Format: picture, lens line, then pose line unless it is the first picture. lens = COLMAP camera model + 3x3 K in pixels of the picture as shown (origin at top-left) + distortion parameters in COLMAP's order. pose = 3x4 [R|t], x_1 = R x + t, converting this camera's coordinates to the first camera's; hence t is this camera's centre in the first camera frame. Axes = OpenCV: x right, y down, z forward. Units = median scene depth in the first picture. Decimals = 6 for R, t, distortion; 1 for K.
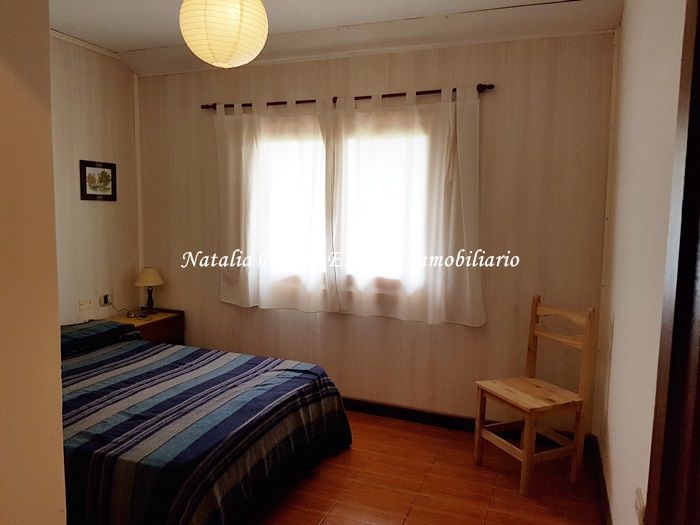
lens RADIAL K [[540.3, 0, 354.5], [0, 540.3, 260.9], [0, 0, 1]] dist [0.097478, -0.150741]
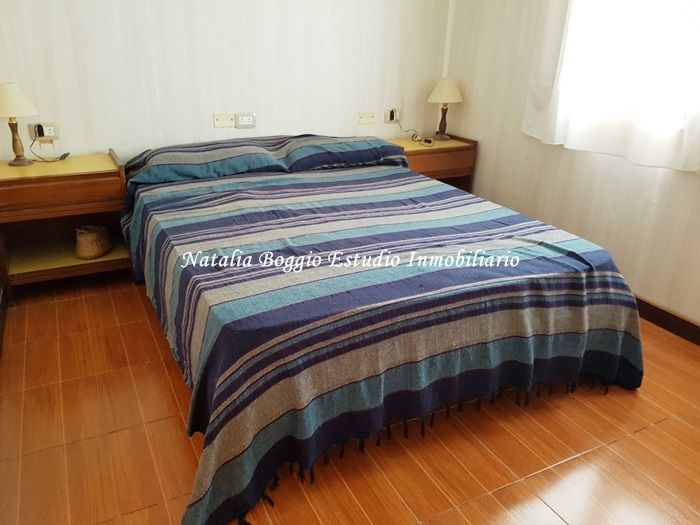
lens RADIAL K [[540.3, 0, 347.0], [0, 540.3, 255.5], [0, 0, 1]] dist [0.097478, -0.150741]
pose [[0.719062, 0.254887, -0.646516, 0.125431], [-0.079083, 0.954279, 0.288265, 0.051843], [0.690432, -0.156153, 0.706343, 0.408229]]
